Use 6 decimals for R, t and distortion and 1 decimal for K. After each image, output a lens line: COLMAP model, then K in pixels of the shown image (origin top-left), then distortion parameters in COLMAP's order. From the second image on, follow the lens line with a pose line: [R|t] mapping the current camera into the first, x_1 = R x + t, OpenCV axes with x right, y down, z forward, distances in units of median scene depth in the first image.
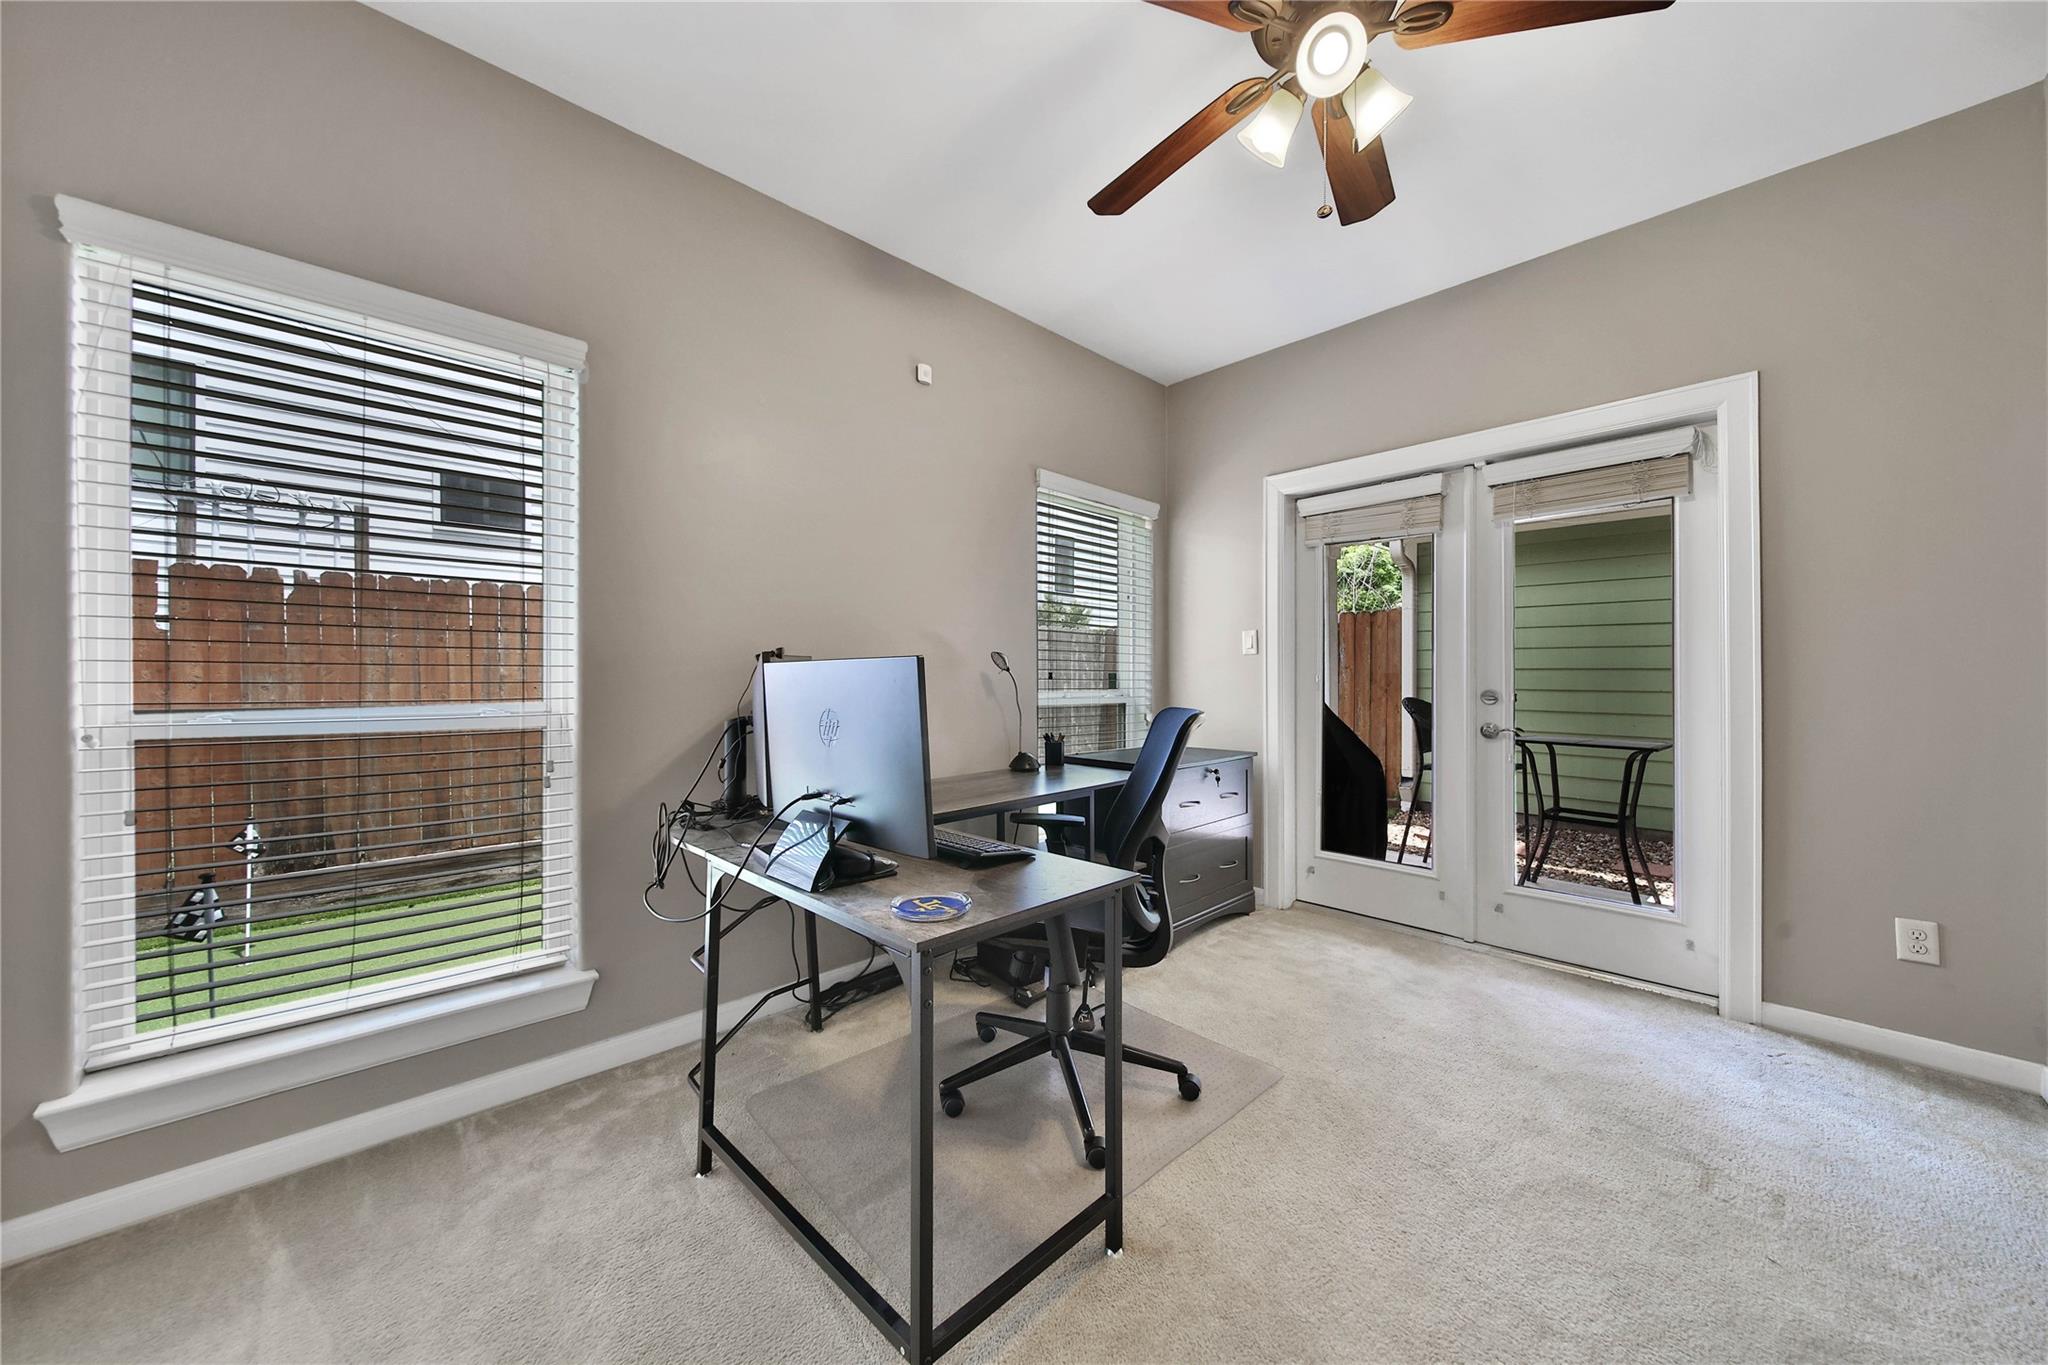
lens RADIAL K [[719.0, 0, 1020.0], [0, 719.0, 678.4], [0, 0, 1]] dist [-0.000674, -0.000426]
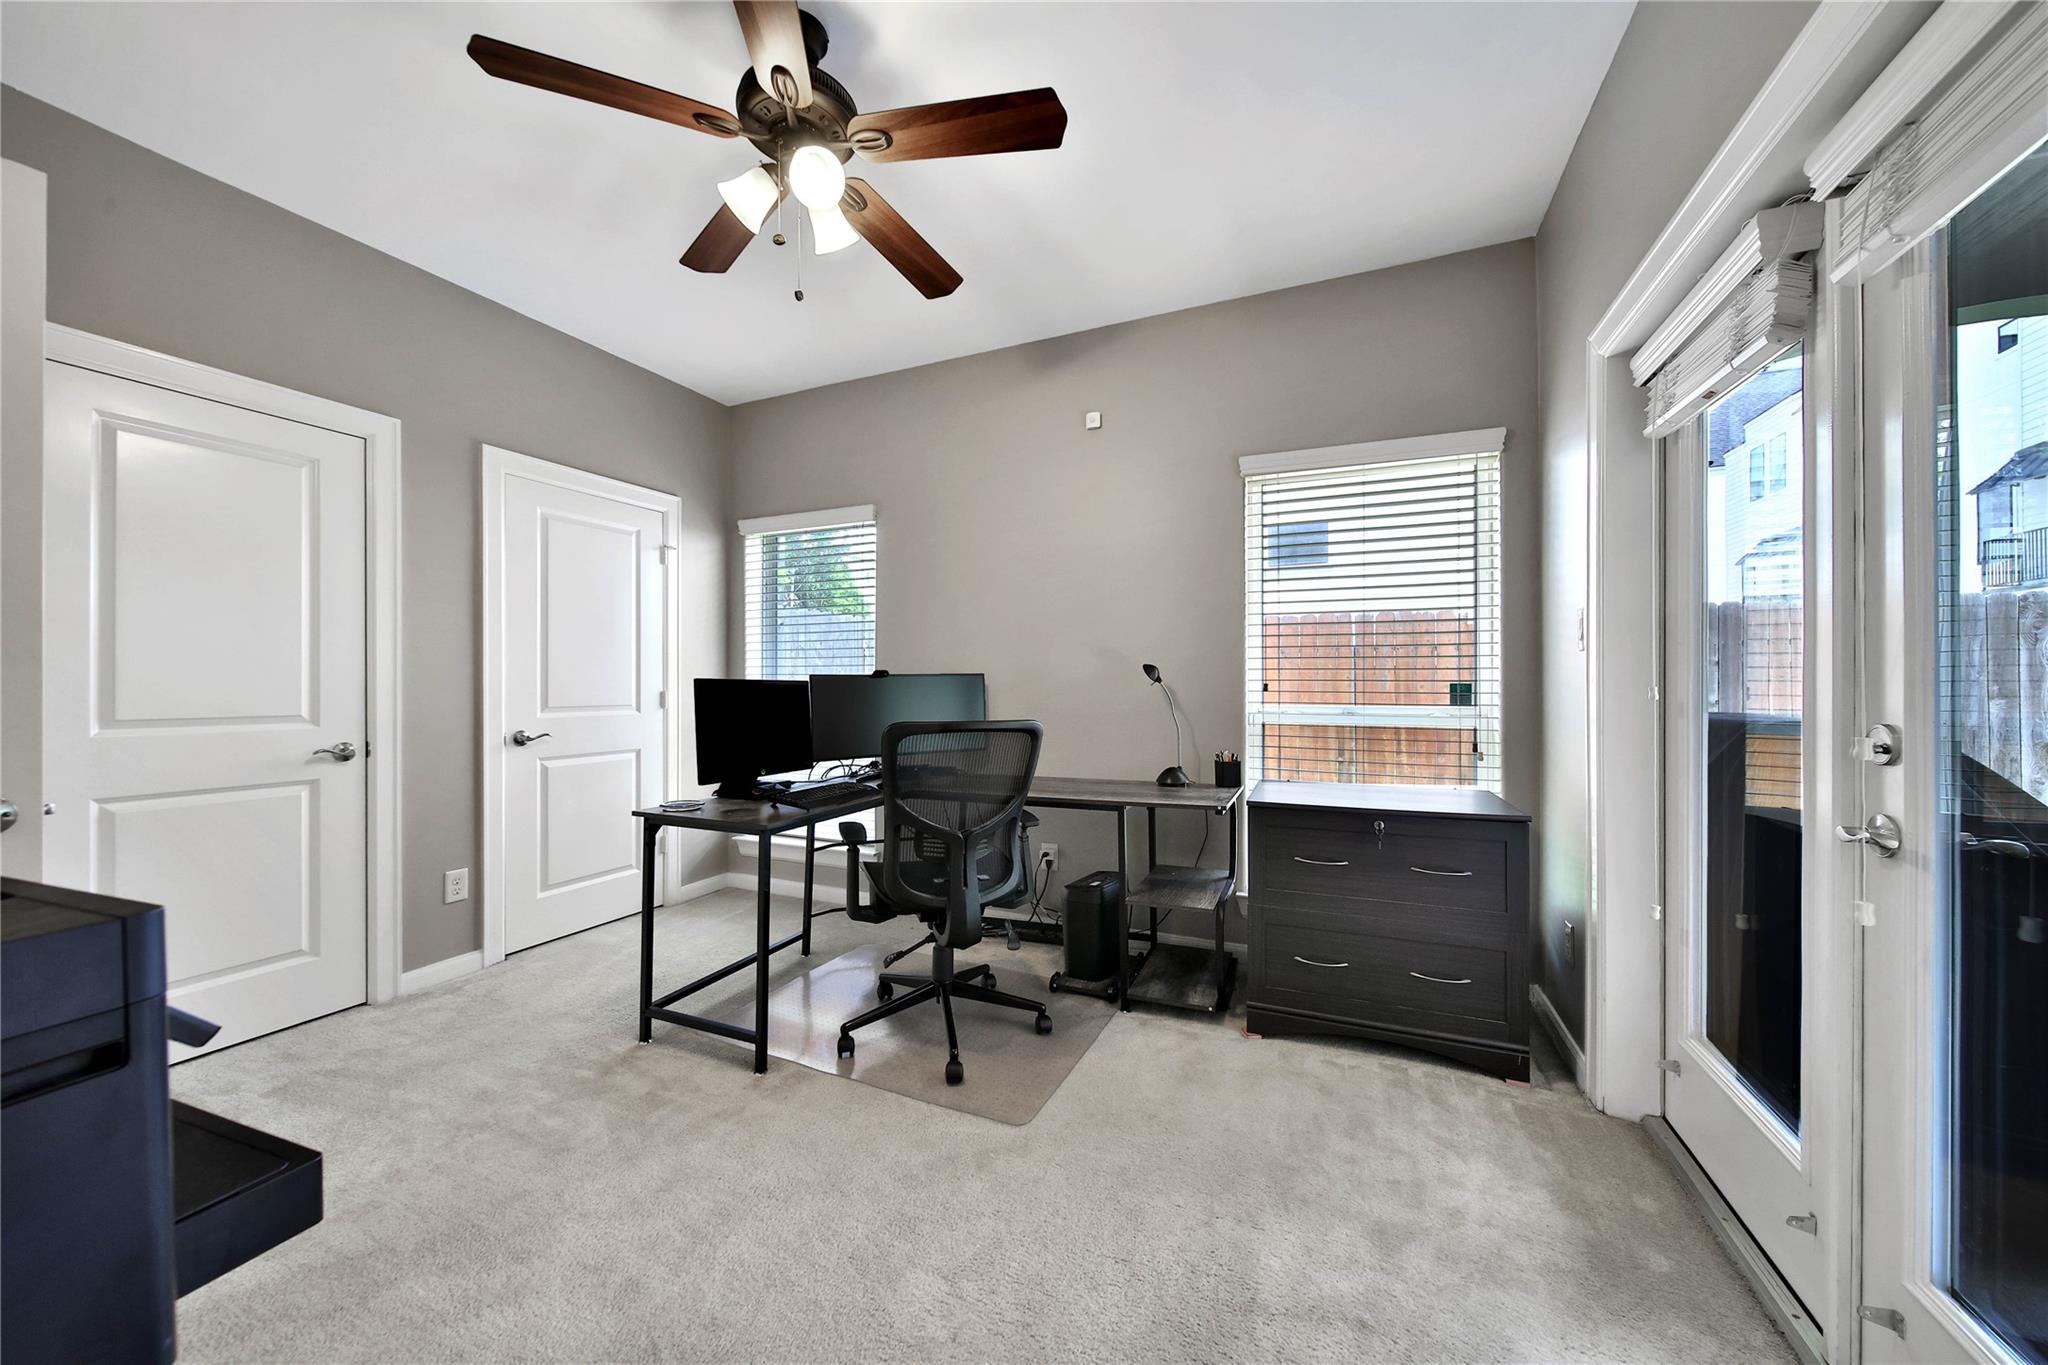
lens RADIAL K [[719.0, 0, 1020.0], [0, 719.0, 678.4], [0, 0, 1]] dist [-0.000674, -0.000426]
pose [[0.389381, -0.003296, -0.921071, 0.826047], [-0.002832, 0.999985, -0.004776, -0.010766], [0.921072, 0.004468, 0.389366, 0.435527]]
